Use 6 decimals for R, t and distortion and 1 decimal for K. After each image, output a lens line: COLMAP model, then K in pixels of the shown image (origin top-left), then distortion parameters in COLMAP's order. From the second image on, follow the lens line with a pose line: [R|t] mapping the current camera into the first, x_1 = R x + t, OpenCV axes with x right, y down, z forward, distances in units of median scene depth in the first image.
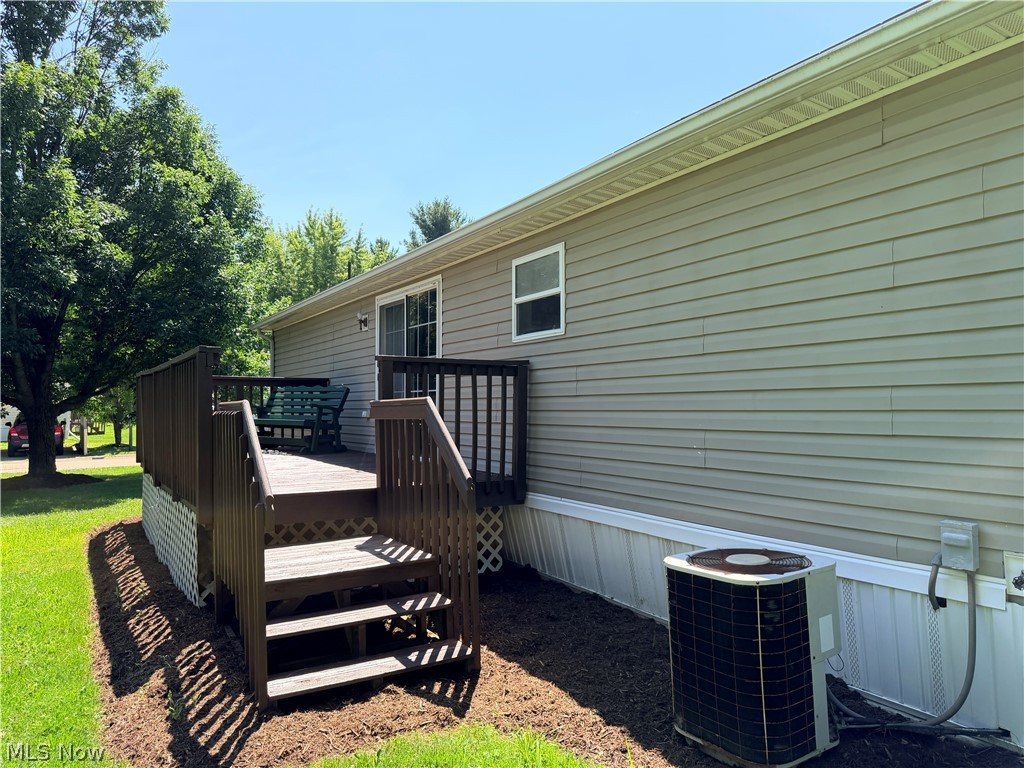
lens RADIAL K [[710.3, 0, 512.6], [0, 710.3, 383.7], [0, 0, 1]] dist [0.024778, -0.028099]
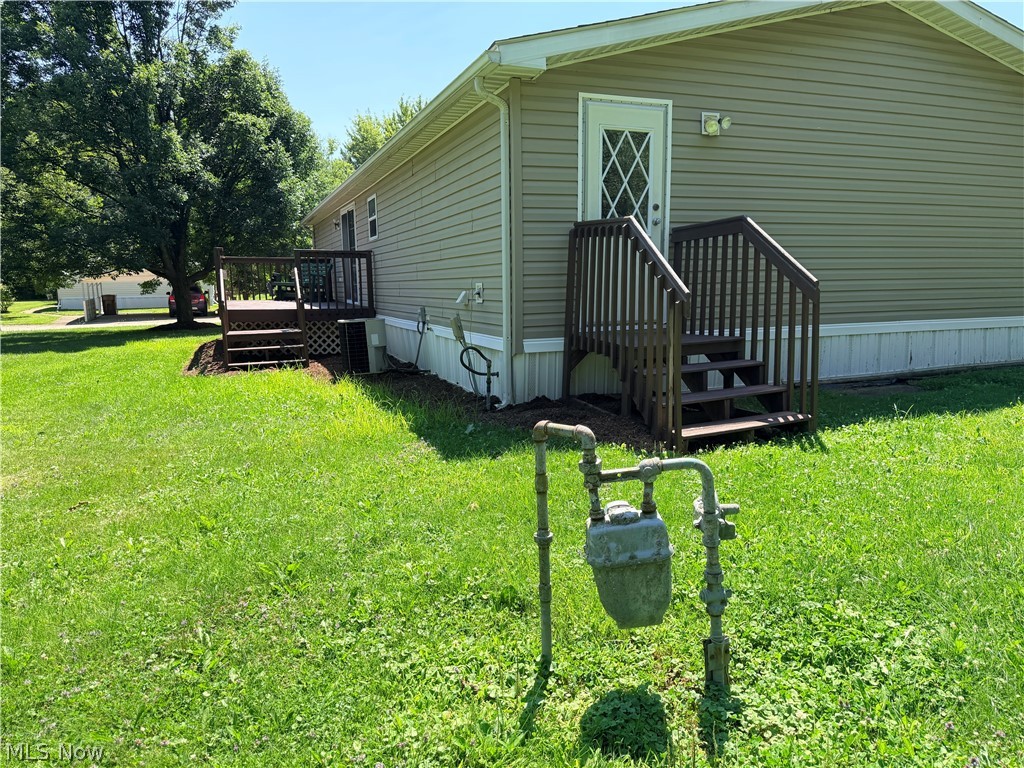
lens RADIAL K [[710.3, 0, 512.5], [0, 710.3, 384.3], [0, 0, 1]] dist [0.024778, -0.028099]
pose [[0.984408, 0.018919, -0.174880, 0.333715], [0.012073, 0.984587, 0.174476, -0.001827], [0.175485, -0.173866, 0.969007, -0.422976]]
